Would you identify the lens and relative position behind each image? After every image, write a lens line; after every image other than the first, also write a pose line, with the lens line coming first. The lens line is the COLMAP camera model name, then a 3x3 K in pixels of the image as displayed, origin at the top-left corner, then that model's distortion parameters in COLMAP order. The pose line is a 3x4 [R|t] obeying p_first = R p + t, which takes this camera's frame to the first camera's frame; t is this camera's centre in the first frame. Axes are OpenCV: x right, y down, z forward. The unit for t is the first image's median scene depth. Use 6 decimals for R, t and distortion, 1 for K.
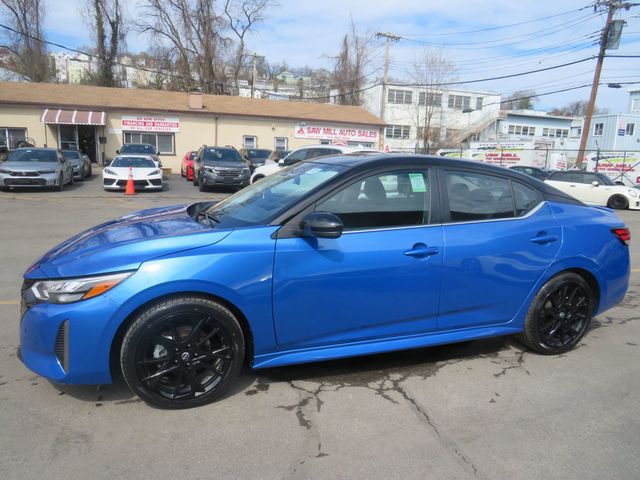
lens RADIAL K [[459.6, 0, 320.0], [0, 459.6, 240.0], [0, 0, 1]] dist [-0.012049, 0.003554]
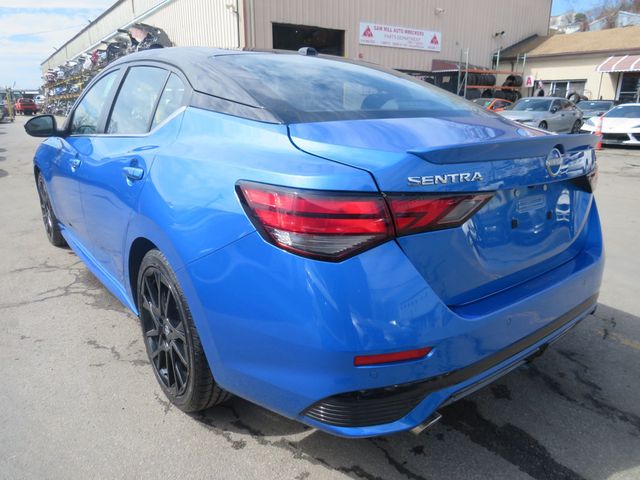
lens RADIAL K [[459.6, 0, 320.0], [0, 459.6, 240.0], [0, 0, 1]] dist [-0.012049, 0.003554]
pose [[0.324310, 0.253065, -0.911472, 0.244151], [-0.172468, 0.963219, 0.206066, -0.021371], [0.930096, 0.090370, 0.356027, 0.219037]]
